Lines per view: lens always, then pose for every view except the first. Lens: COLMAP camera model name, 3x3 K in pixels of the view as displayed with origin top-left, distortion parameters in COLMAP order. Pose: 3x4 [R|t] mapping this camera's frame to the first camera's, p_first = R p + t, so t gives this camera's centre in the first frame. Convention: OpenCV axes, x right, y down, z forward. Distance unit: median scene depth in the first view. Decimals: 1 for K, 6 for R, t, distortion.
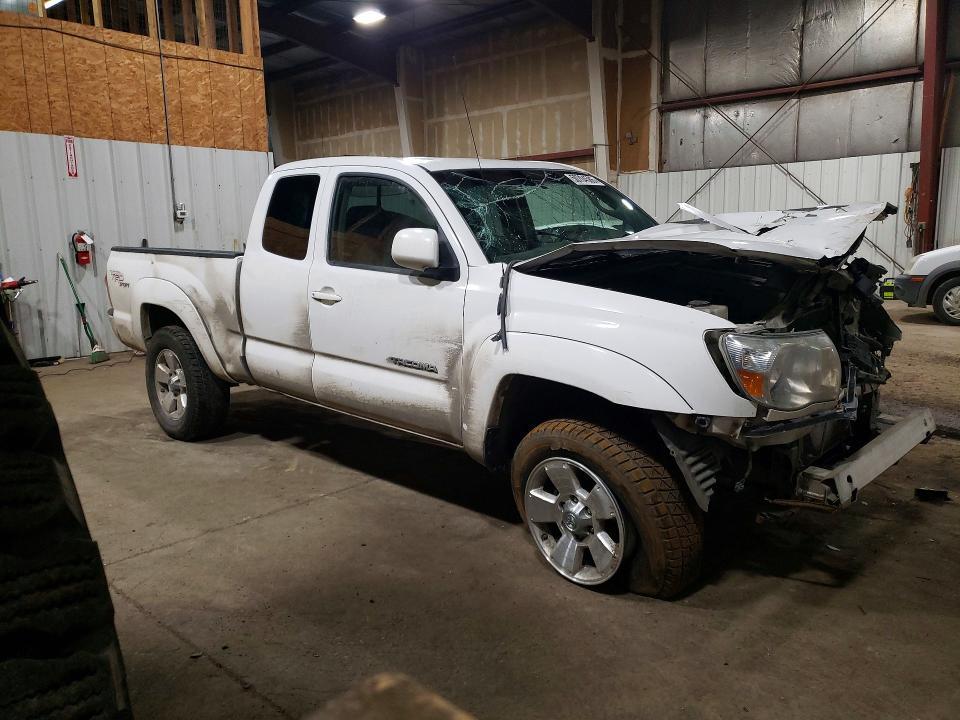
lens RADIAL K [[770.9, 0, 483.1], [0, 770.9, 361.9], [0, 0, 1]] dist [0.000753, -0.000164]
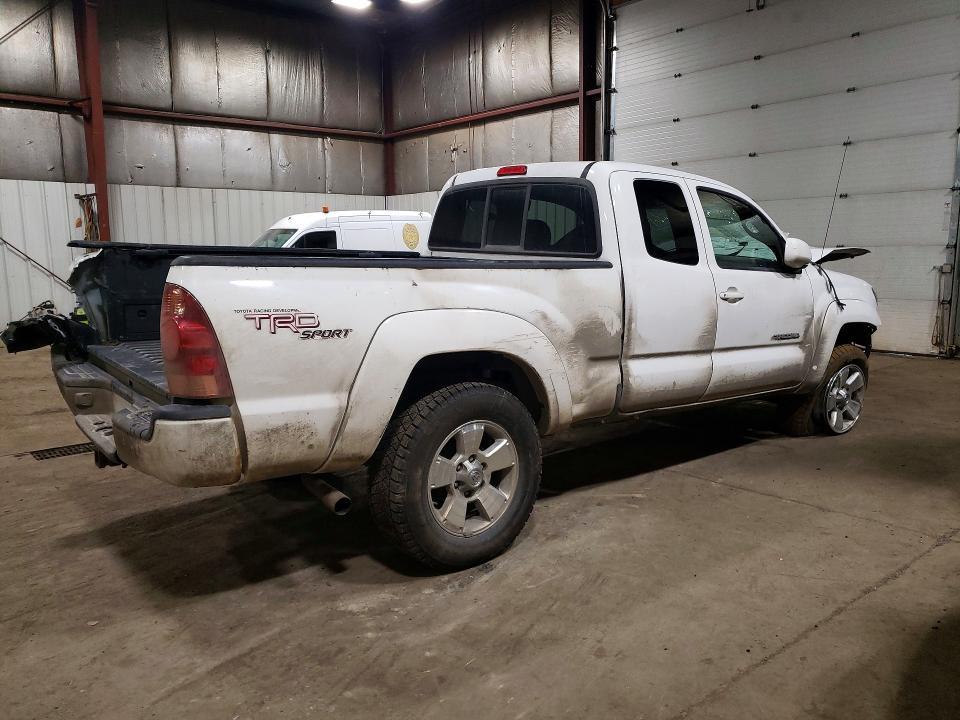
lens RADIAL K [[770.9, 0, 483.1], [0, 770.9, 361.9], [0, 0, 1]] dist [0.000753, -0.000164]
pose [[0.100152, -0.121516, 0.987524, -1.280103], [0.170192, 0.979979, 0.103327, -0.158254], [-0.980308, 0.157720, 0.118828, 1.159134]]
